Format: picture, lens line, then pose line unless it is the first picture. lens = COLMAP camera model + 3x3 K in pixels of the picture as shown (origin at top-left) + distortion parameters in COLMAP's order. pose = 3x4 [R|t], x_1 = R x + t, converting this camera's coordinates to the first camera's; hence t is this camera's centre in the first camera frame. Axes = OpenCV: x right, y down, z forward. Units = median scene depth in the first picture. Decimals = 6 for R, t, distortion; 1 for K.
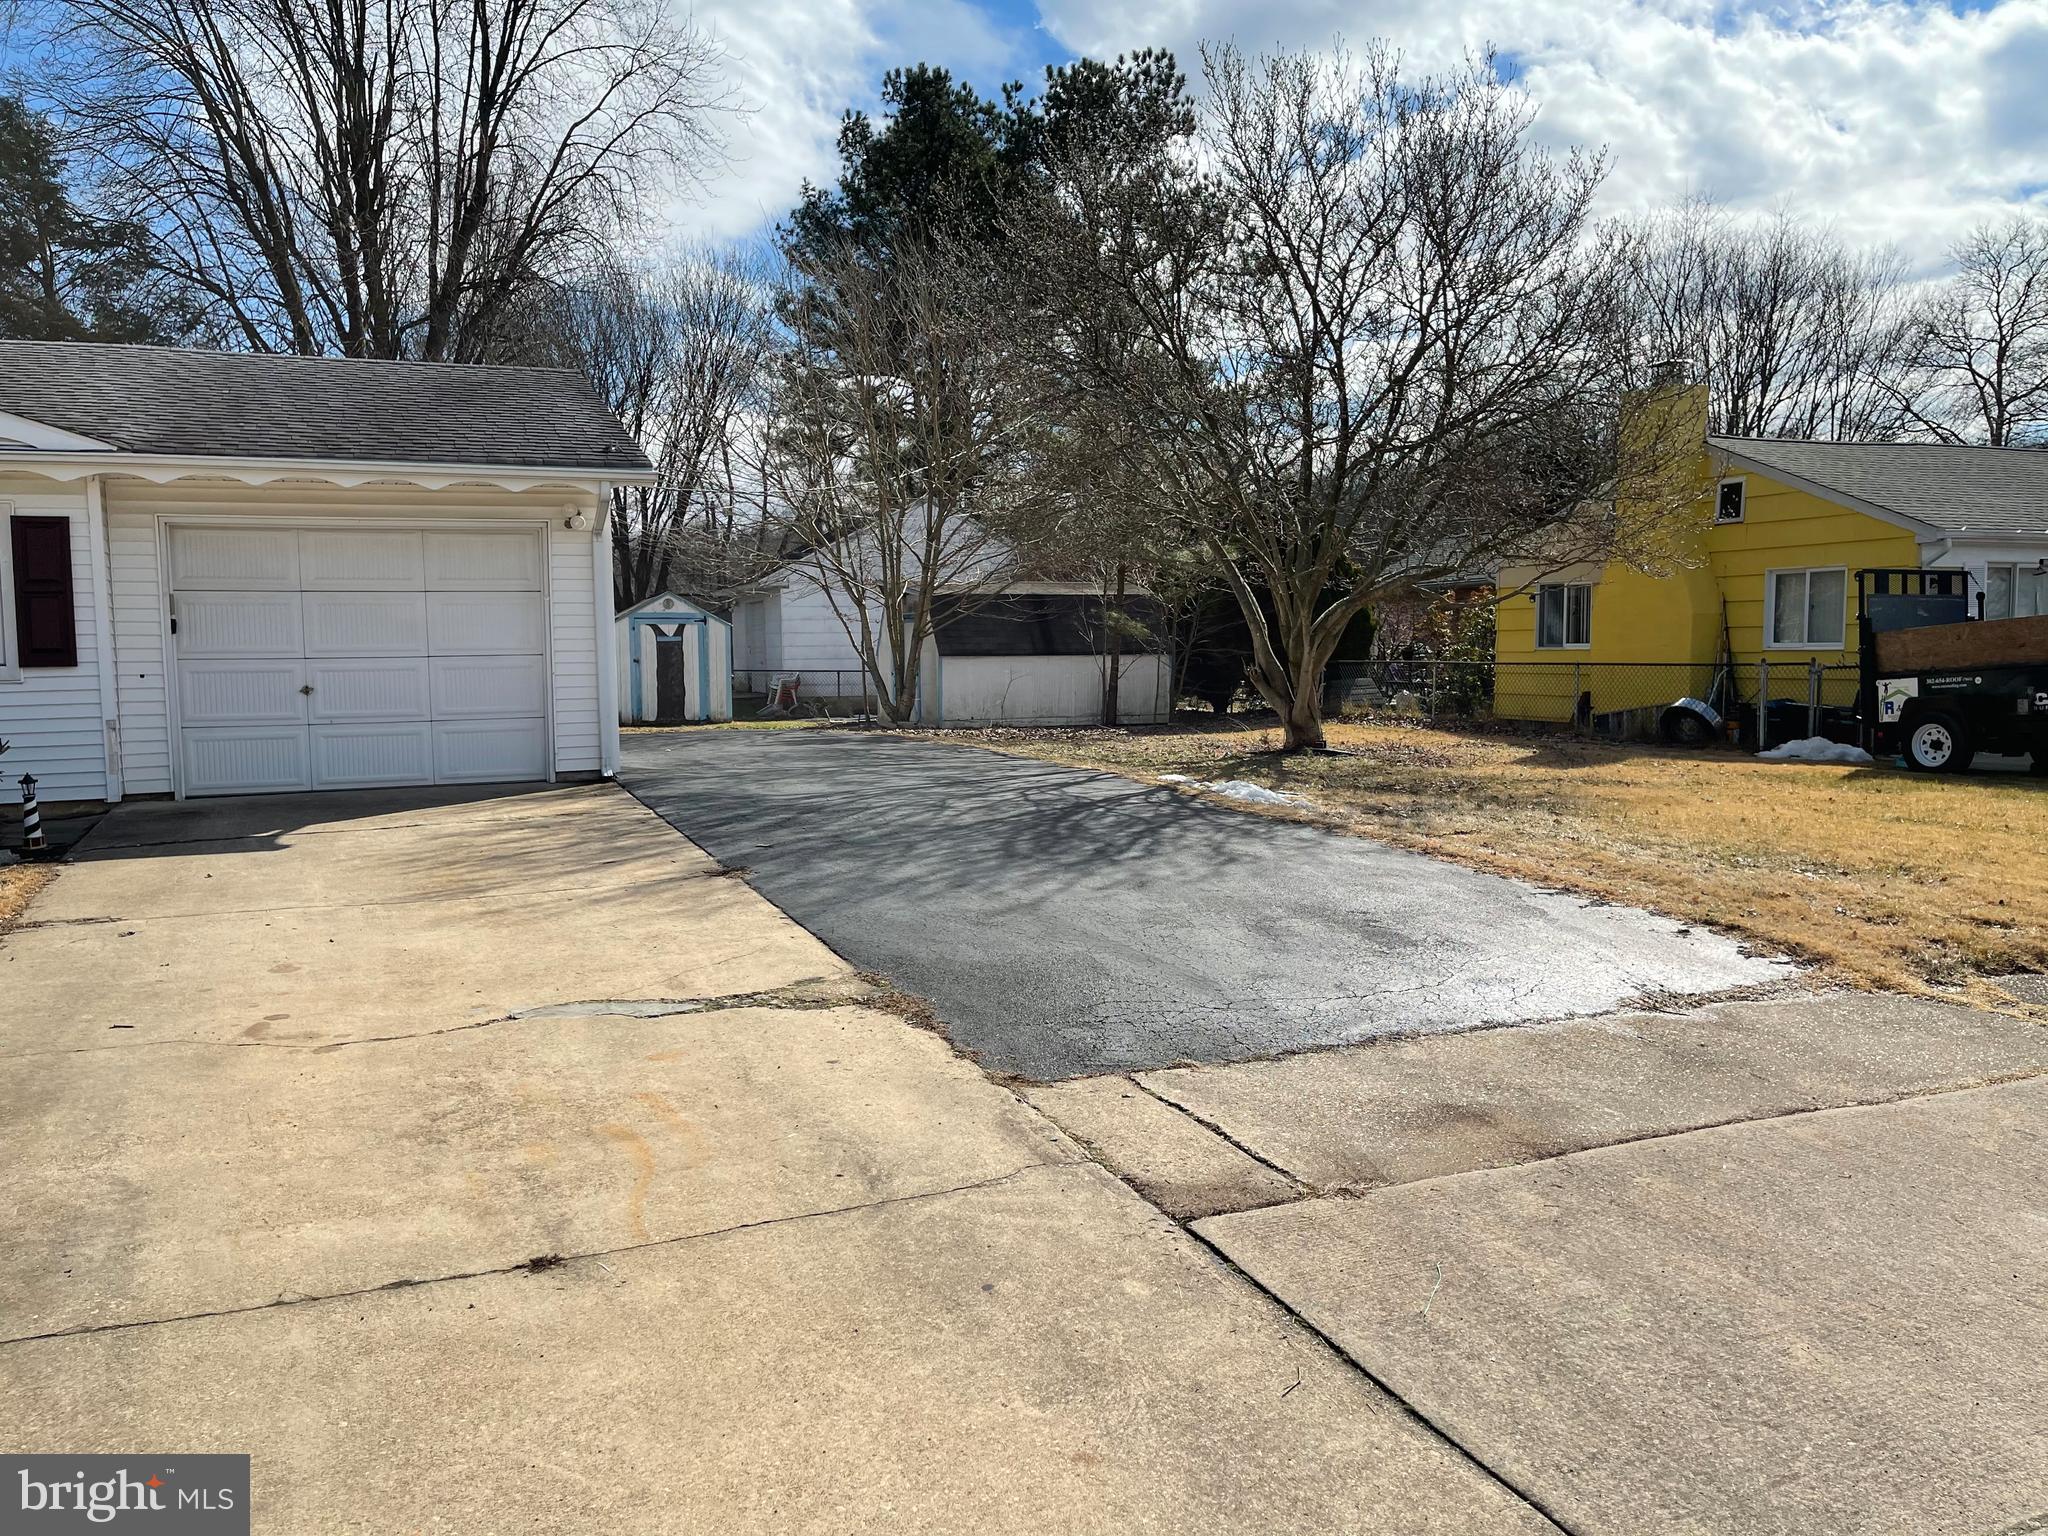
lens RADIAL K [[1544.4, 0, 1027.0], [0, 1544.4, 757.3], [0, 0, 1]] dist [0.074756, -0.098343]
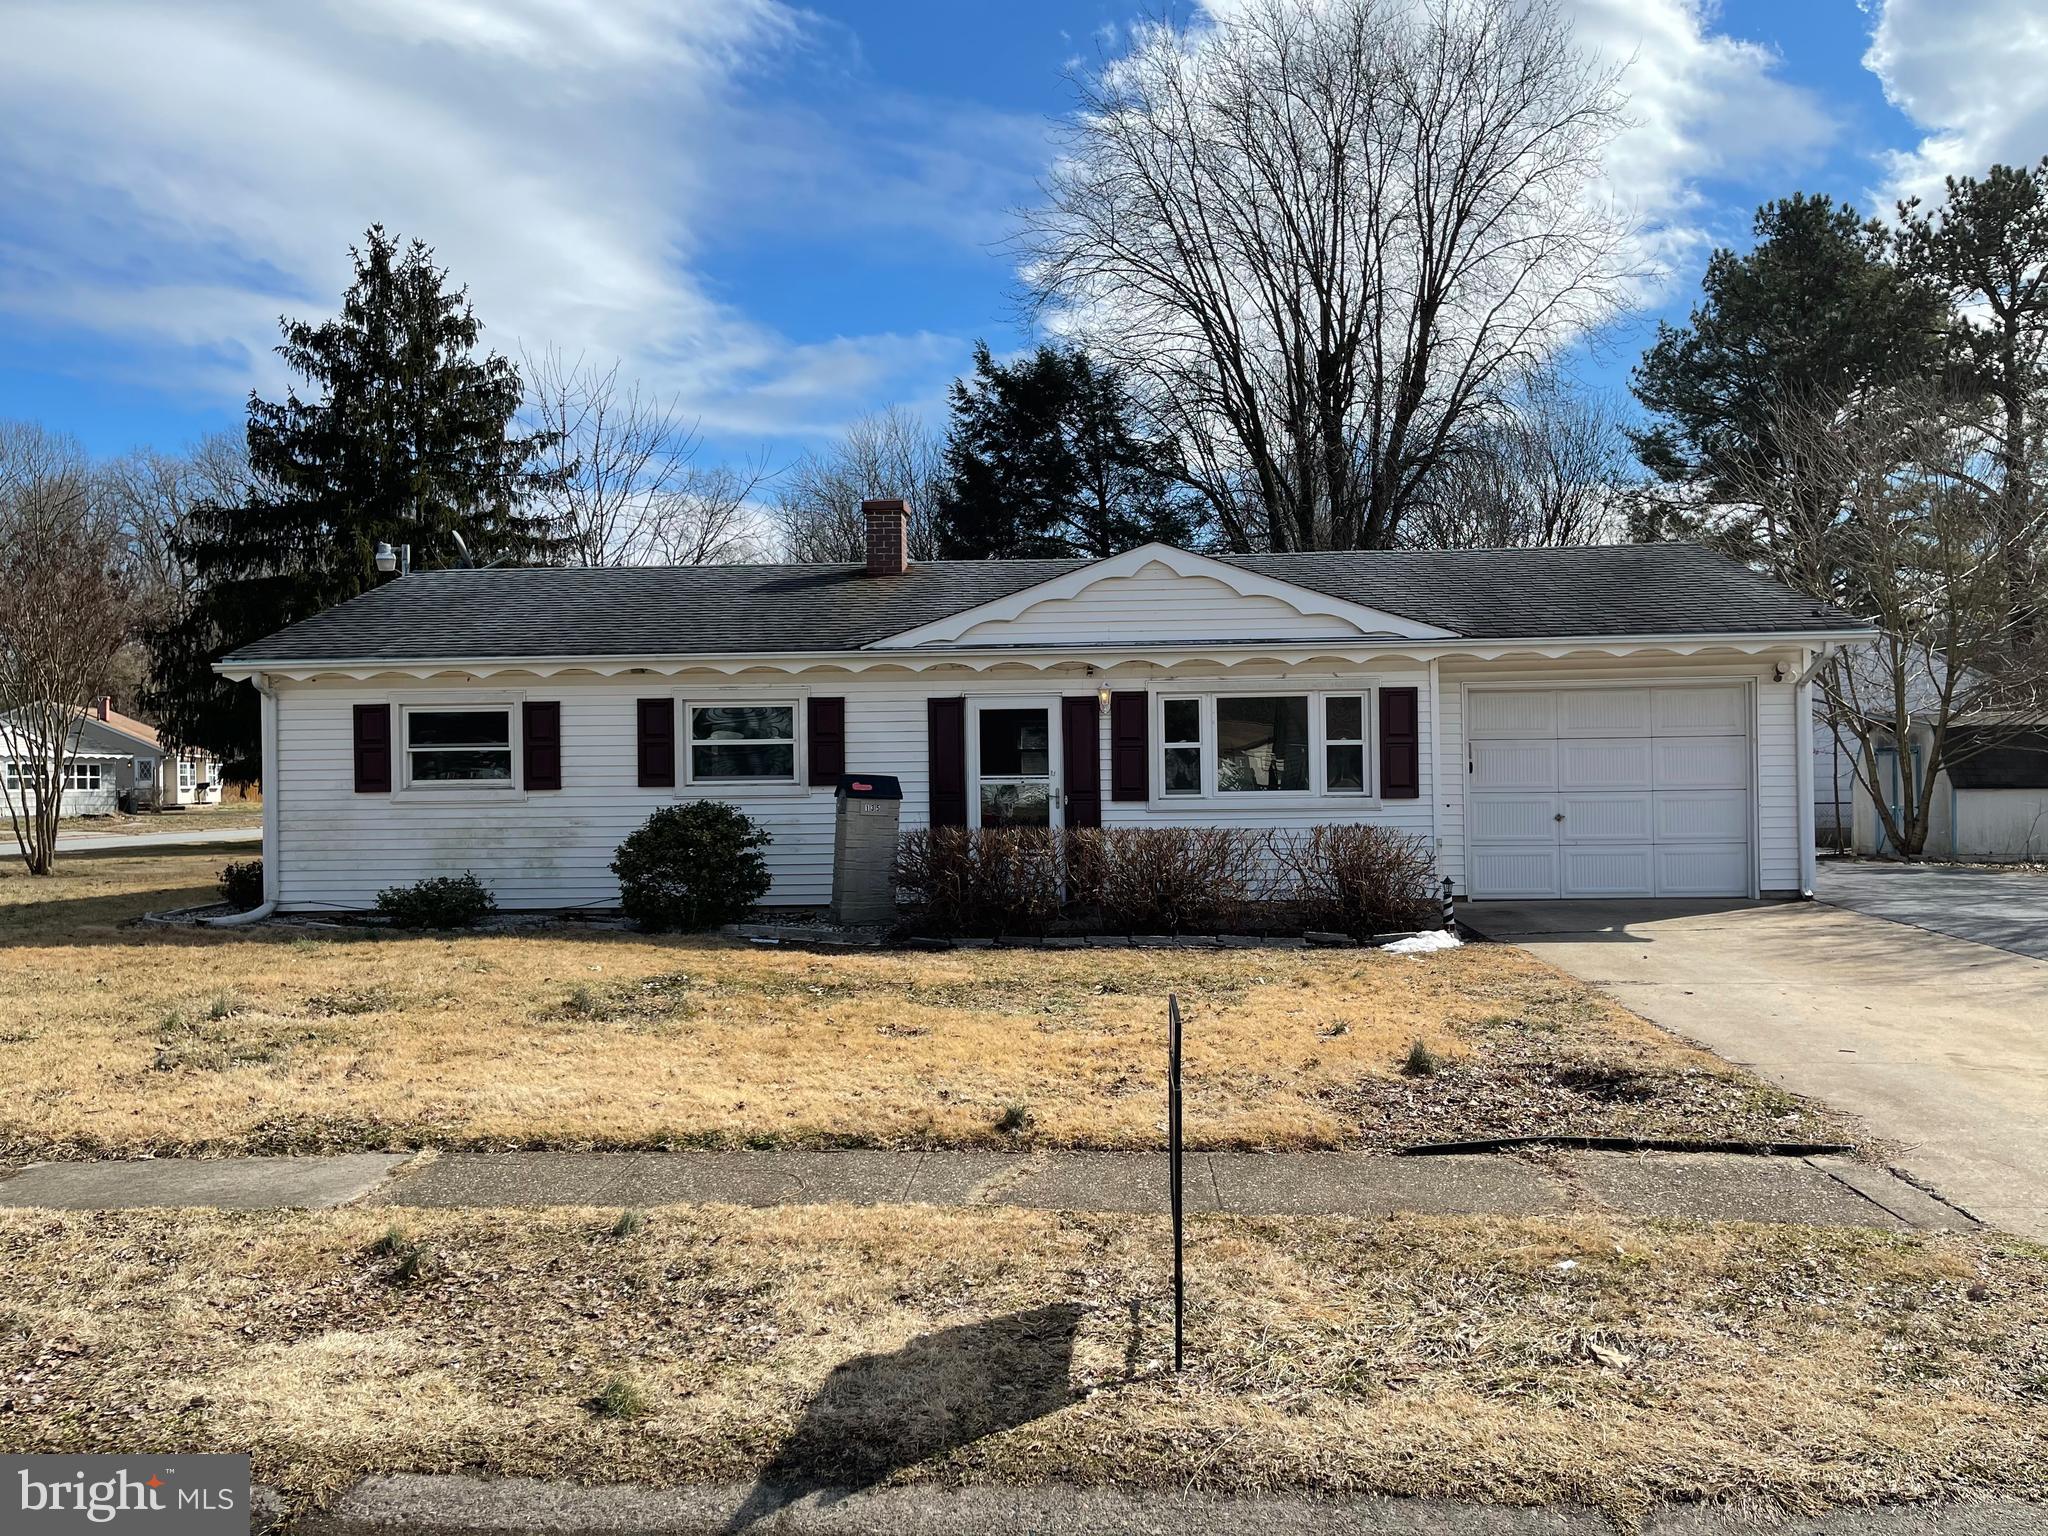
lens RADIAL K [[1544.4, 0, 1032.5], [0, 1544.4, 758.6], [0, 0, 1]] dist [0.074756, -0.098343]
pose [[0.900360, -0.005728, -0.435109, -0.149939], [-0.030216, 0.996677, -0.075647, 0.008482], [0.434096, 0.081256, 0.897195, -0.153388]]
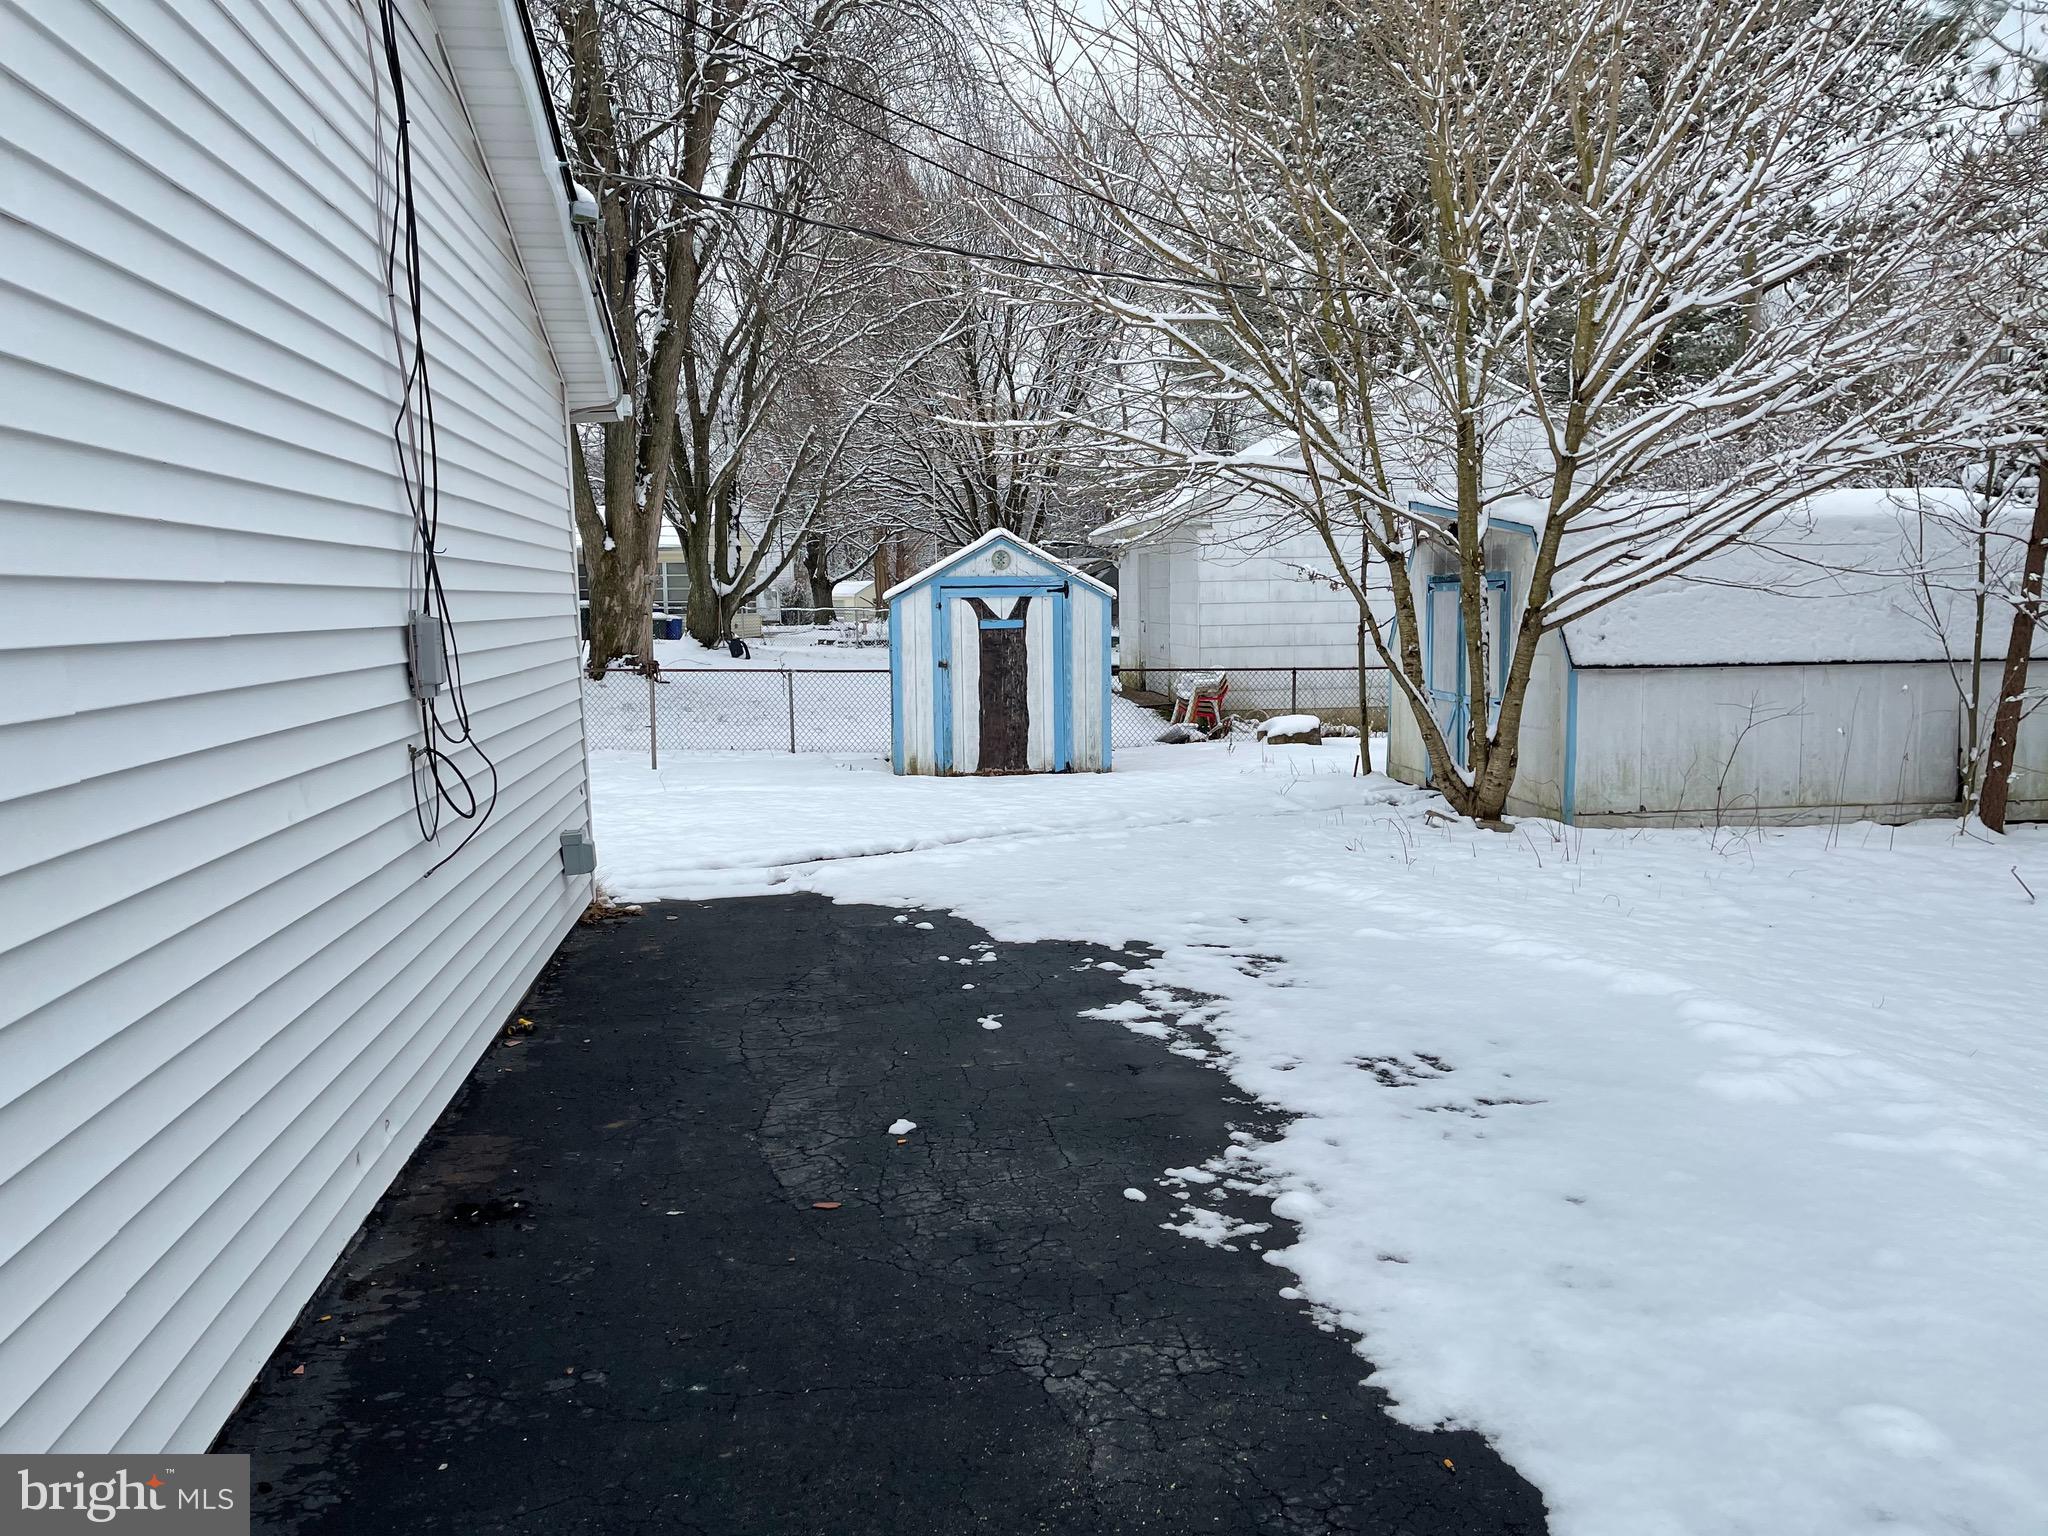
lens RADIAL K [[1544.4, 0, 1024.5], [0, 1544.4, 767.5], [0, 0, 1]] dist [0.074756, -0.098343]
pose [[0.969733, 0.022585, -0.243122, -0.099512], [-0.012218, 0.998954, 0.044065, -0.055080], [0.243863, -0.039760, 0.968994, 0.523022]]
